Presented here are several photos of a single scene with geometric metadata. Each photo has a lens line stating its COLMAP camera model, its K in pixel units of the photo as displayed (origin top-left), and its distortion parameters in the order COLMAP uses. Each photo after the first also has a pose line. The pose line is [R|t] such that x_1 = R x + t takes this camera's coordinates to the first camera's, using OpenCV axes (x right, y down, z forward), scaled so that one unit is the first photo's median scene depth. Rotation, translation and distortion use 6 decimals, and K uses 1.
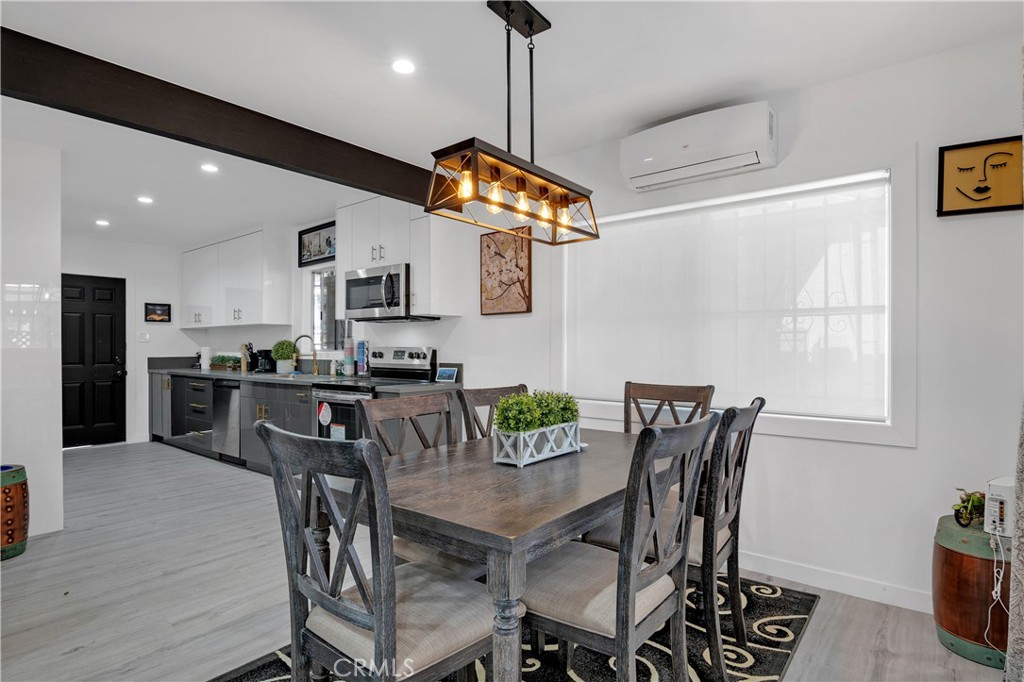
lens RADIAL K [[535.0, 0, 511.4], [0, 535.0, 350.1], [0, 0, 1]] dist [-0.015278, -0.000334]
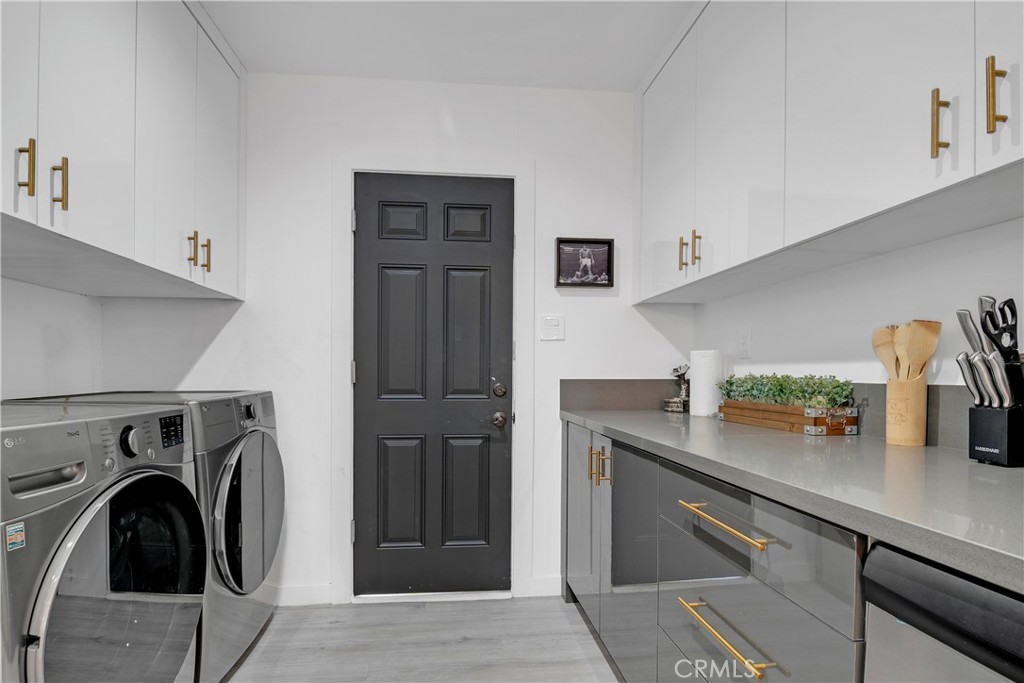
lens RADIAL K [[517.9, 0, 505.6], [0, 517.9, 379.2], [0, 0, 1]] dist [0.000353, -0.022125]
pose [[0.705543, 0.009394, -0.708605, -0.537496], [-0.007582, 0.999955, 0.005706, 0.014128], [0.708626, 0.001347, 0.705583, 0.850809]]
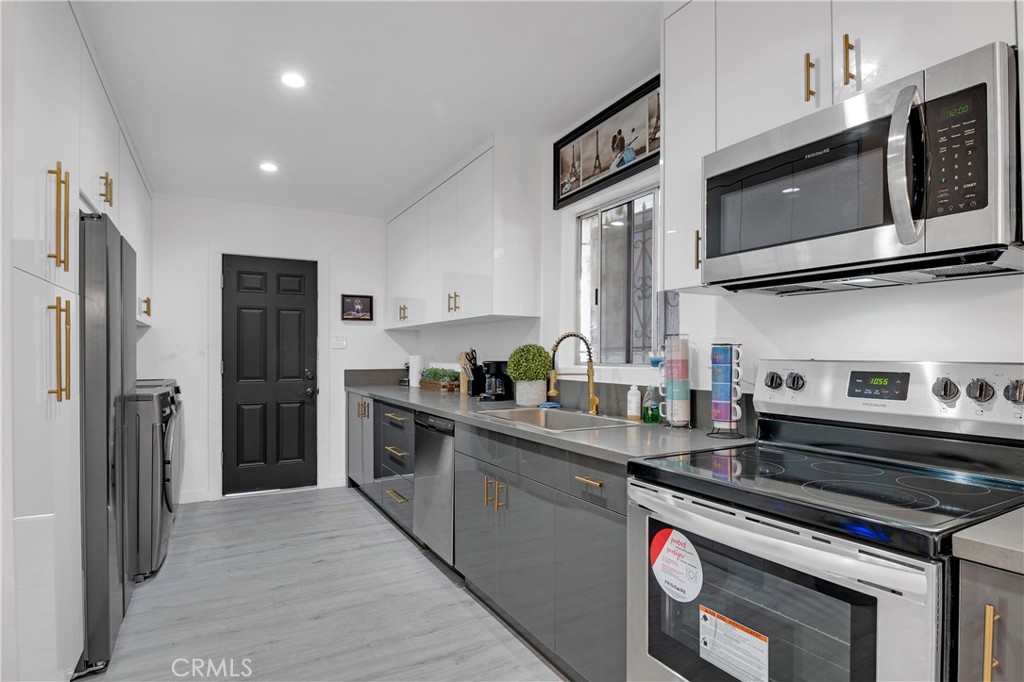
lens RADIAL K [[538.4, 0, 509.5], [0, 538.4, 354.4], [0, 0, 1]] dist [-0.017317, -0.001261]
pose [[0.924551, 0.001188, -0.381057, -0.240183], [-0.002353, 0.999994, -0.002591, -0.006849], [0.381051, 0.003293, 0.924548, 0.494966]]
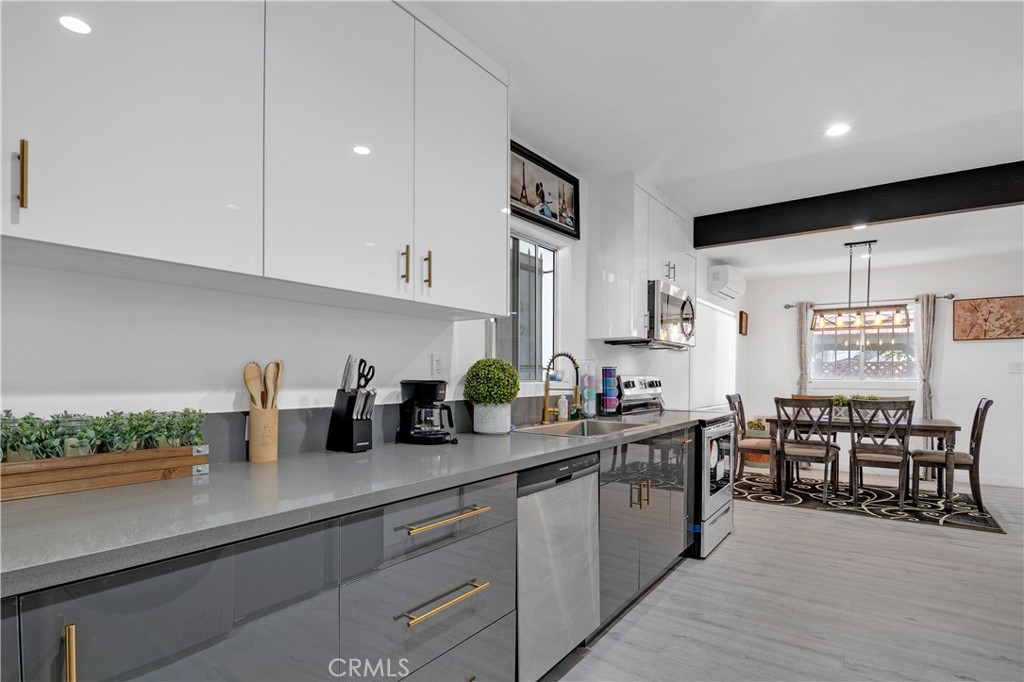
lens RADIAL K [[513.4, 0, 507.3], [0, 513.4, 386.3], [0, 0, 1]] dist [0.000178, -0.010826]
pose [[-0.039087, -0.018491, 0.999065, -0.872380], [-0.000990, 0.999829, 0.018467, -0.002985], [-0.999235, -0.000267, -0.039098, 1.026249]]
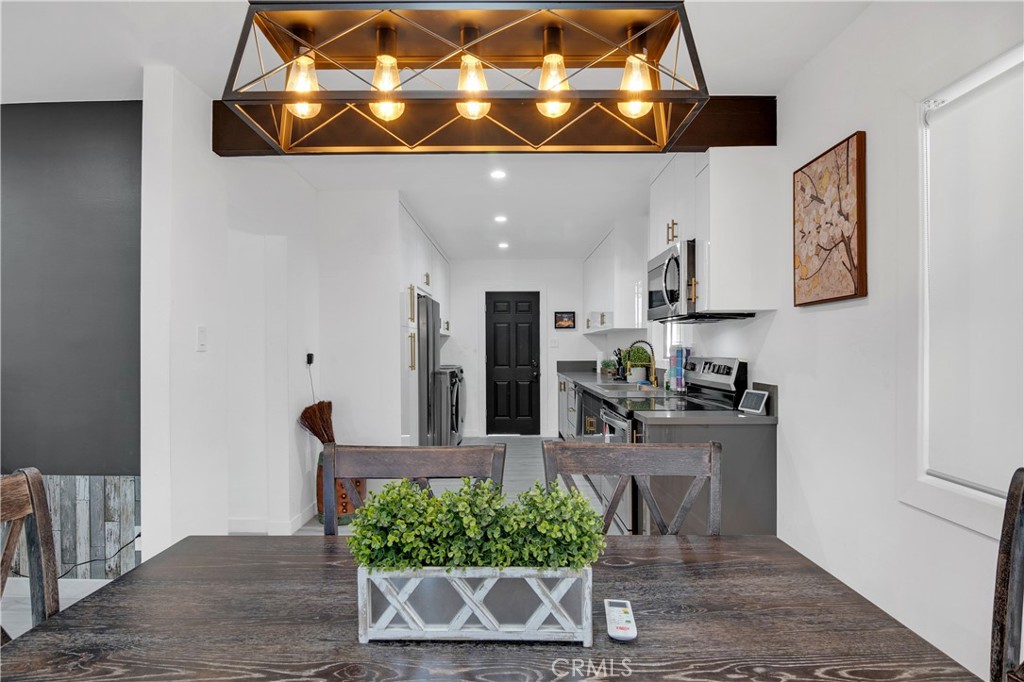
lens RADIAL K [[538.4, 0, 509.5], [0, 538.4, 354.4], [0, 0, 1]] dist [-0.017317, -0.001261]
pose [[0.620014, 0.007222, -0.784558, 0.158651], [0.000508, 0.999954, 0.009606, -0.012929], [0.784591, -0.006354, 0.619981, 0.276900]]
